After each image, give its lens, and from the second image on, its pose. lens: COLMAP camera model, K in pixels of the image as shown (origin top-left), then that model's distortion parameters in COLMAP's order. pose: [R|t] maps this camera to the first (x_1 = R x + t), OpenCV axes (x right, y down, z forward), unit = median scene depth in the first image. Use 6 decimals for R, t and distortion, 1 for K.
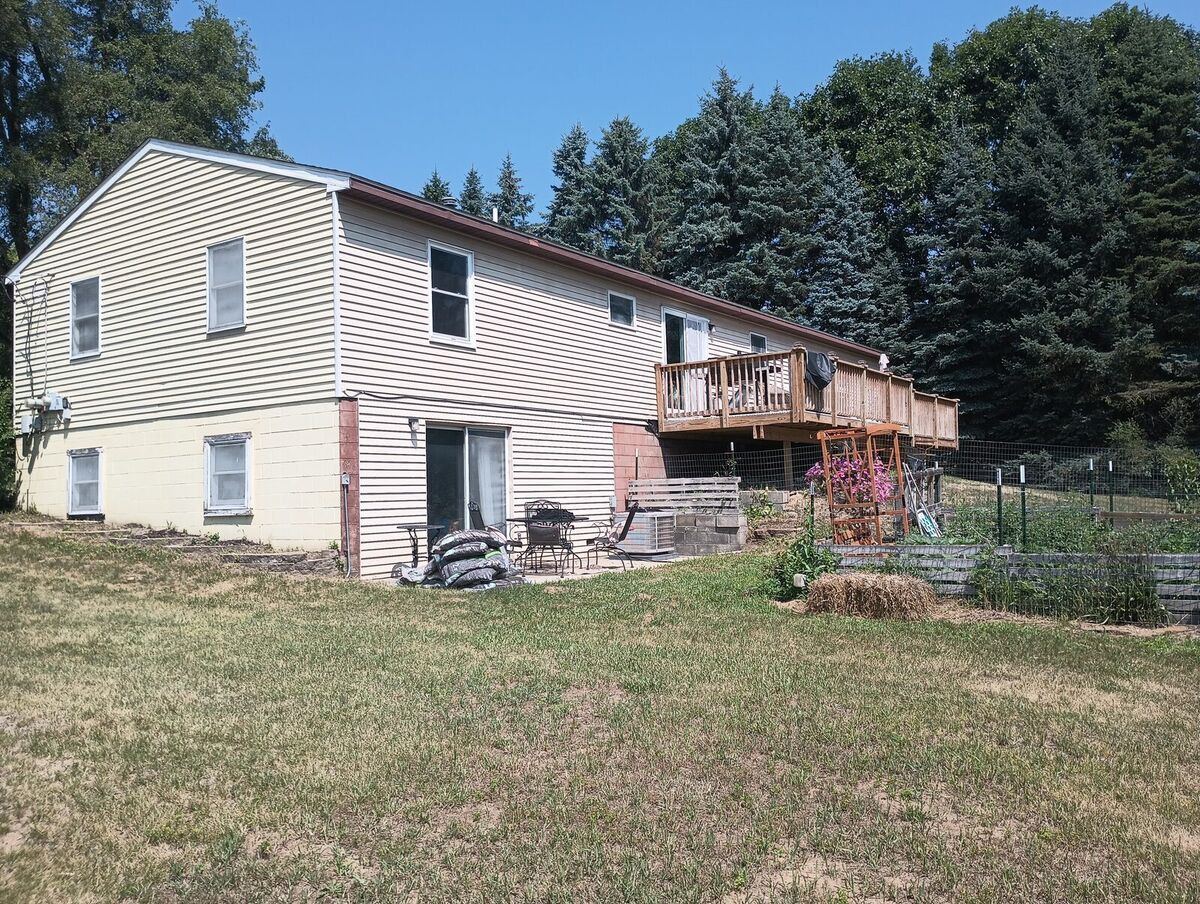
lens RADIAL K [[998.6, 0, 598.1], [0, 998.6, 452.7], [0, 0, 1]] dist [0.021081, -0.018318]
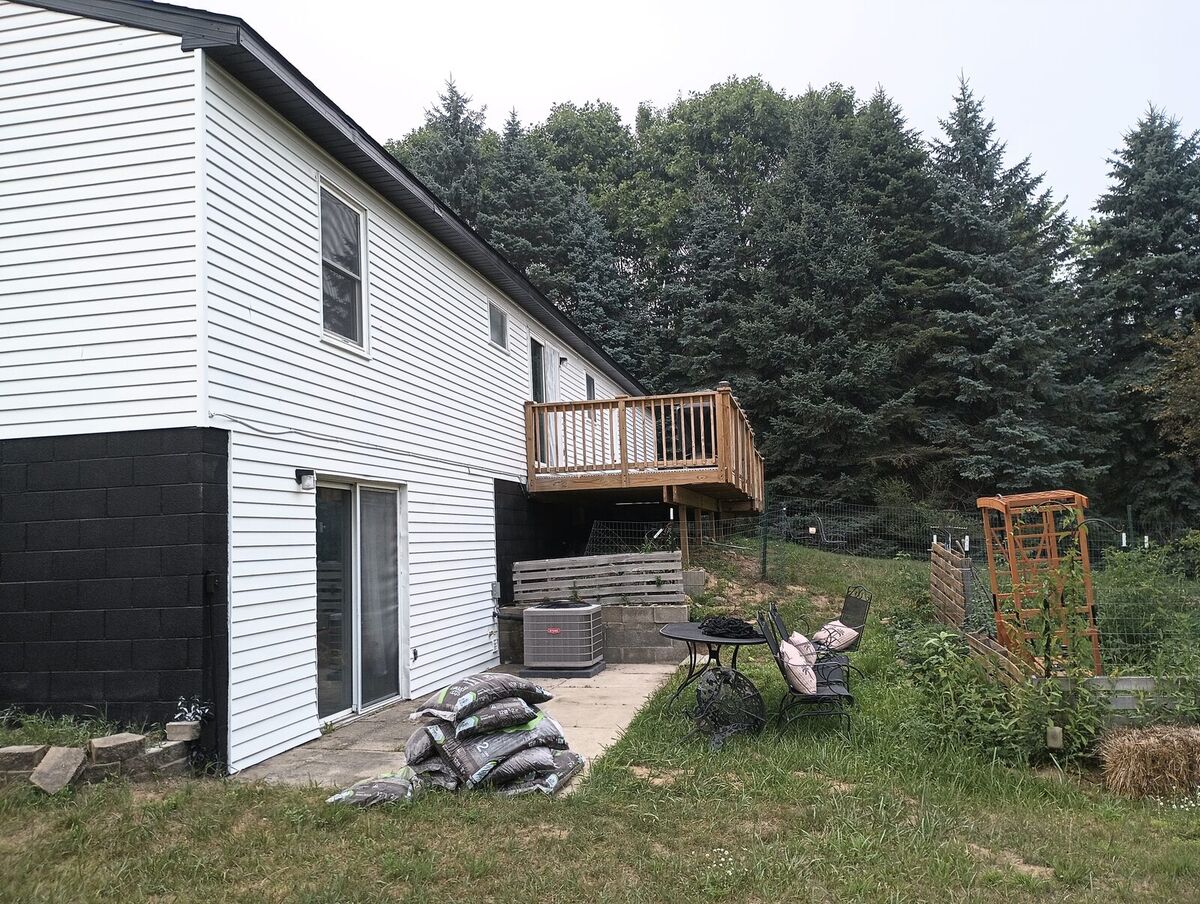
lens RADIAL K [[998.6, 0, 601.2], [0, 998.6, 450.7], [0, 0, 1]] dist [0.021081, -0.018318]
pose [[0.925093, 0.027315, 0.378757, -0.112569], [-0.005993, 0.998336, -0.057359, -0.005788], [-0.379693, 0.050793, 0.923717, 0.183363]]
